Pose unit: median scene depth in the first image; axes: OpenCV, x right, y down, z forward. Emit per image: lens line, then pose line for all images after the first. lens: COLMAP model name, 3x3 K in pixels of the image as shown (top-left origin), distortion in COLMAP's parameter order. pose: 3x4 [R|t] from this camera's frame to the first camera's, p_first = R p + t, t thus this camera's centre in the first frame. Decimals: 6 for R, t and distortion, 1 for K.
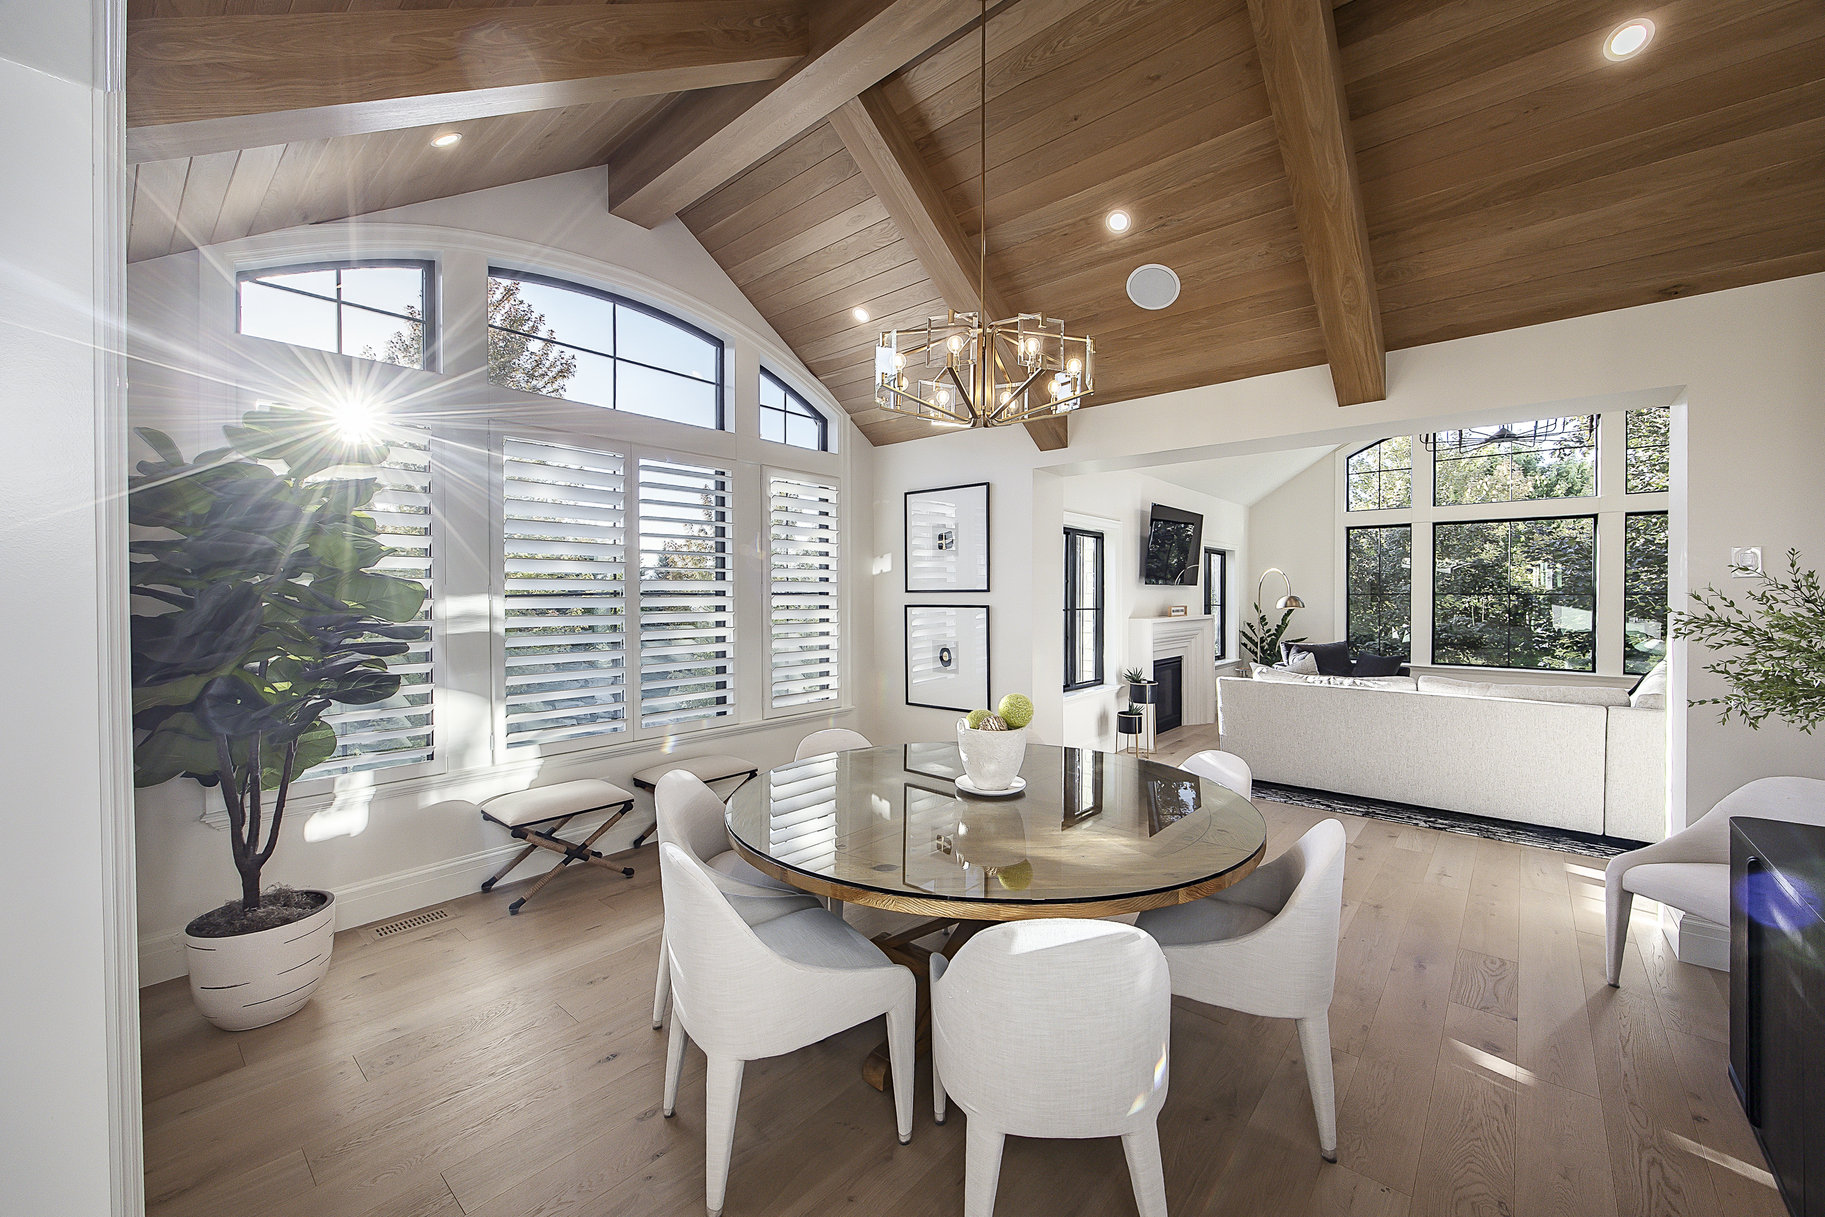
lens RADIAL K [[703.2, 0, 920.9], [0, 703.2, 602.7], [0, 0, 1]] dist [0.000178, -0.000546]
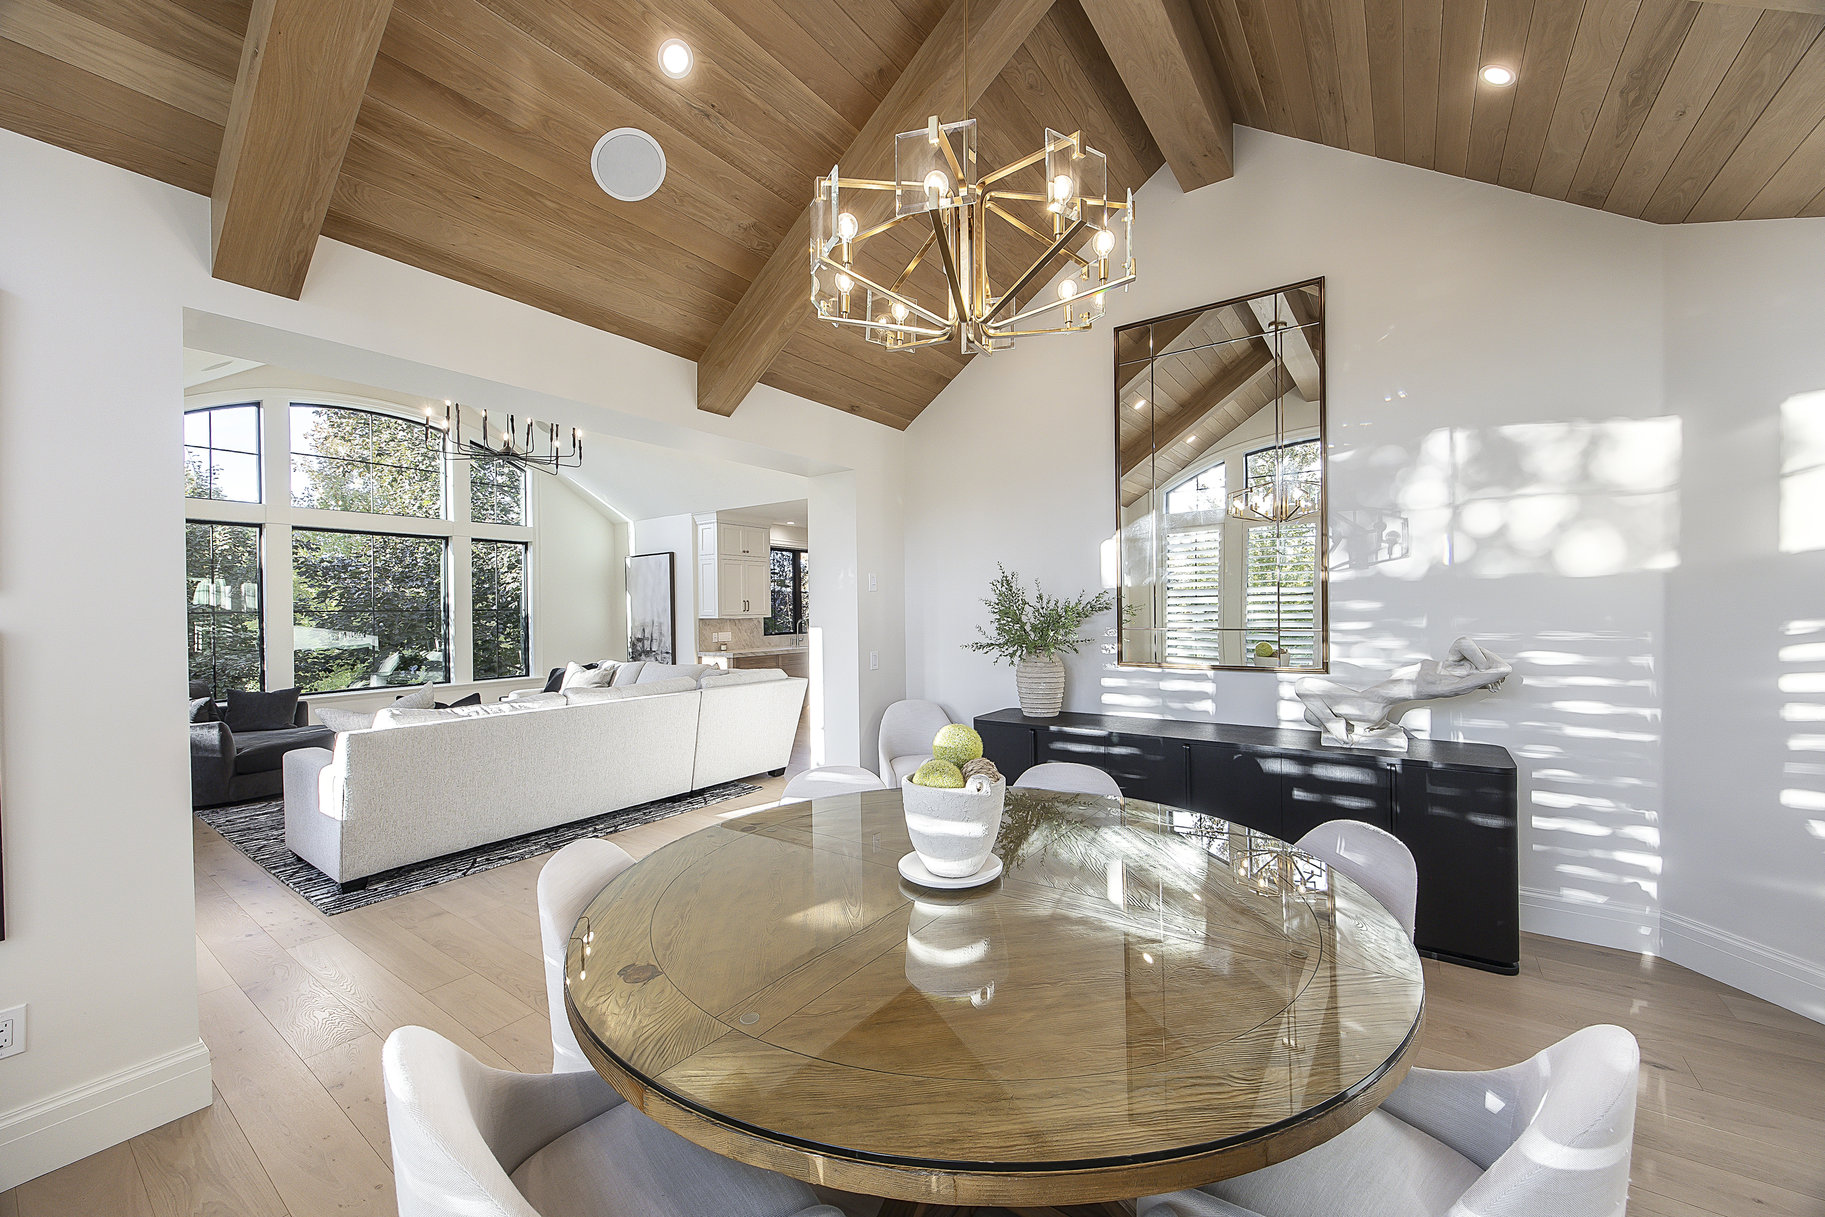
lens RADIAL K [[703.2, 0, 920.4], [0, 703.2, 604.3], [0, 0, 1]] dist [0.000178, -0.000546]
pose [[-0.093880, 0.007979, 0.995552, -0.337418], [0.024526, 0.999683, -0.005699, 0.005794], [-0.995281, 0.023882, -0.094046, 0.655496]]
